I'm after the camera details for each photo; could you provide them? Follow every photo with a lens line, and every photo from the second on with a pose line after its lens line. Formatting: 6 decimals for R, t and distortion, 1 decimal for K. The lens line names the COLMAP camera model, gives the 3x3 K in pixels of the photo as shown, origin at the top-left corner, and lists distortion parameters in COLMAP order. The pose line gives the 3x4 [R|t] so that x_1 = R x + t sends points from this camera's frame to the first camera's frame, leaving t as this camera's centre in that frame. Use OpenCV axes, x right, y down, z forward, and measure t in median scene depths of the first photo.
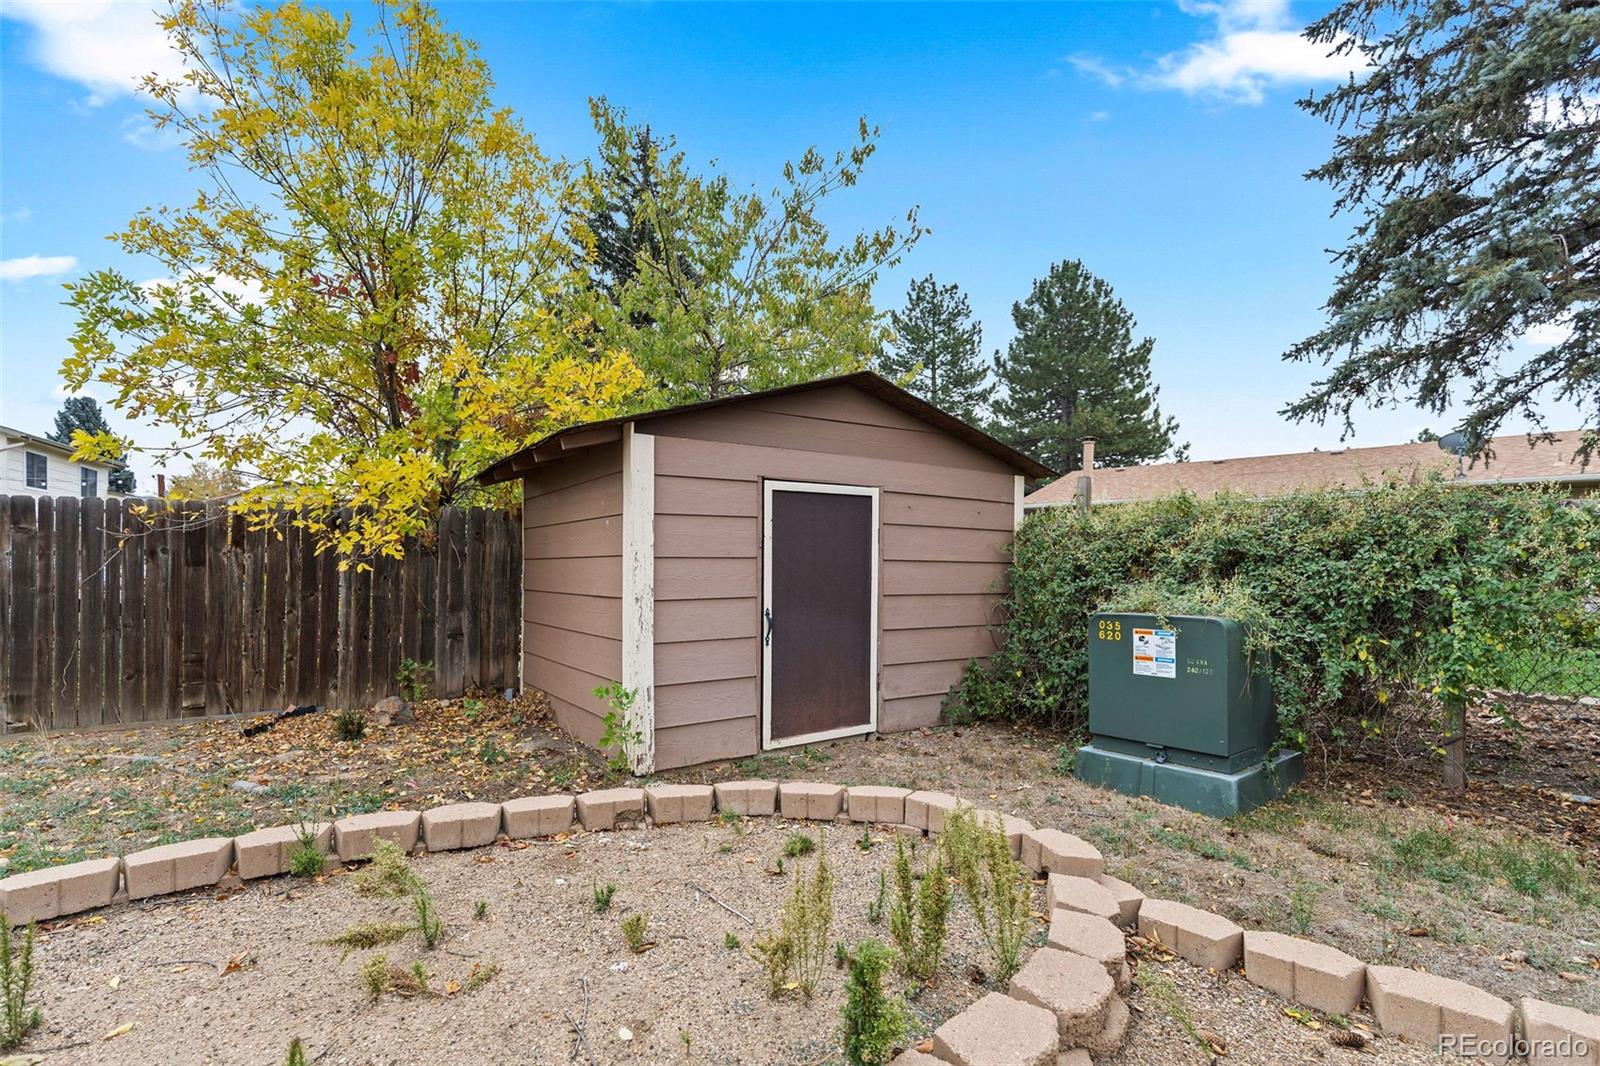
lens RADIAL K [[728.2, 0, 786.0], [0, 728.2, 575.7], [0, 0, 1]] dist [0.008941, -0.001533]
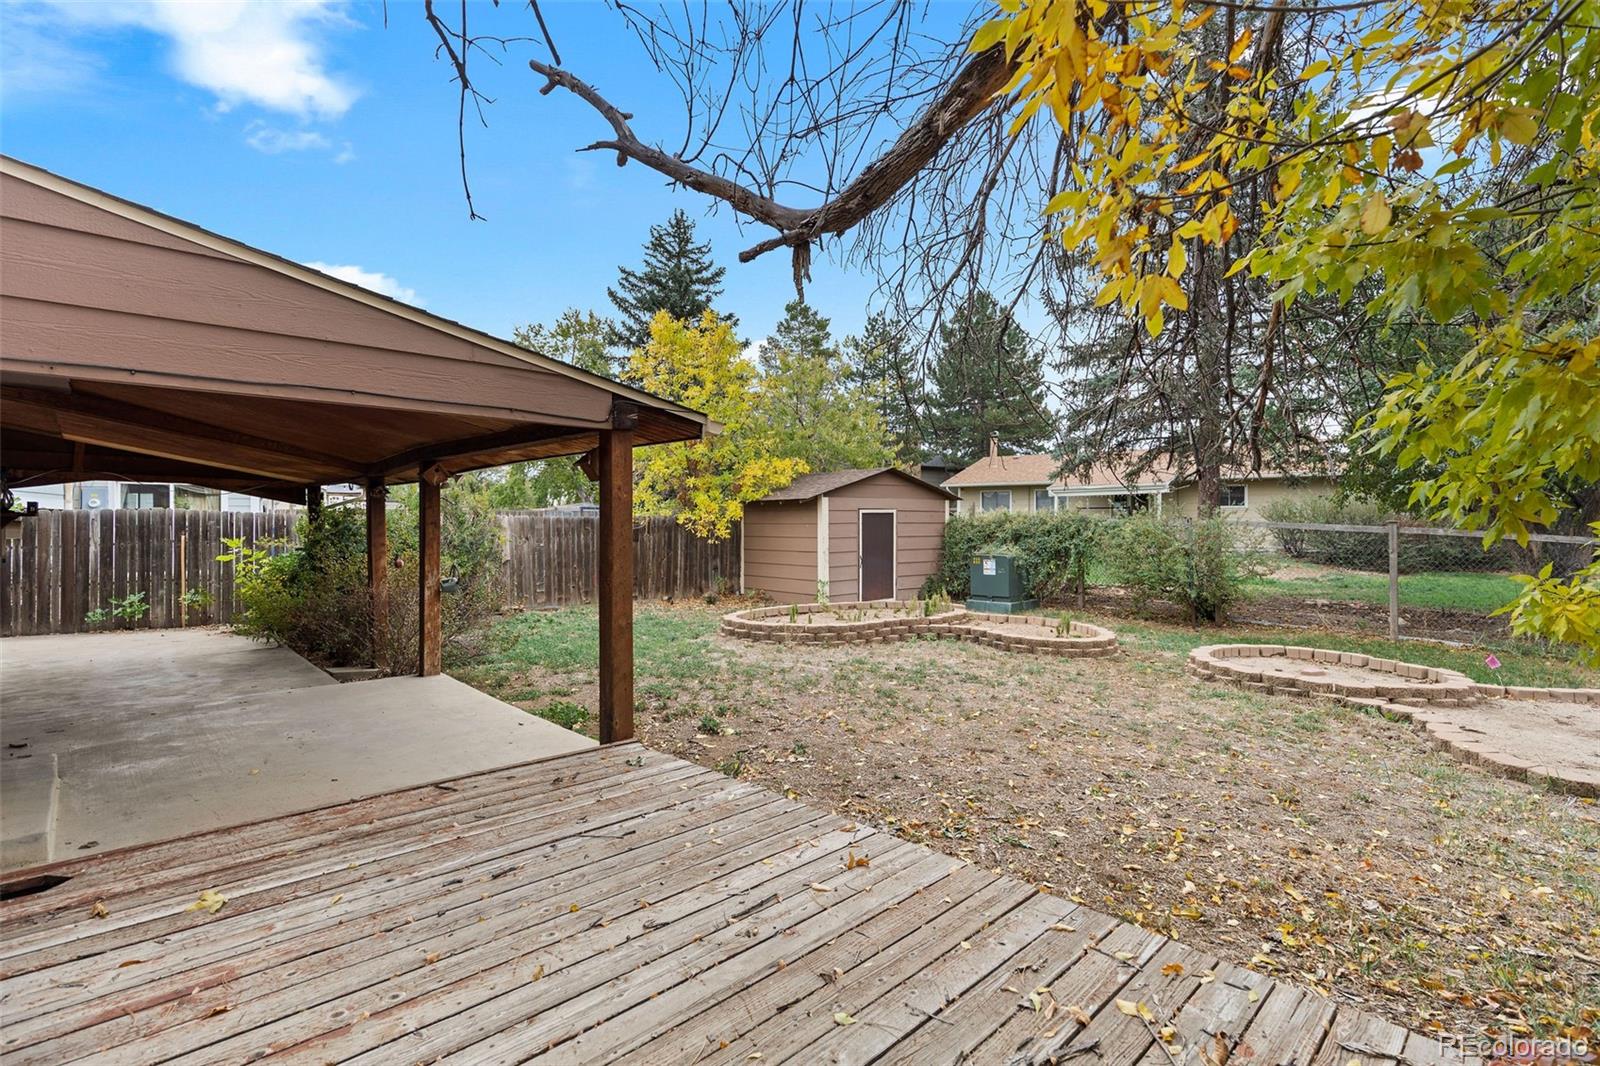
lens RADIAL K [[728.2, 0, 806.5], [0, 728.2, 533.2], [0, 0, 1]] dist [0.008941, -0.001533]
pose [[0.992691, -0.008453, 0.120391, -0.501729], [0.007863, 0.999955, 0.005375, -0.048796], [-0.120431, -0.004389, 0.992712, -1.549799]]
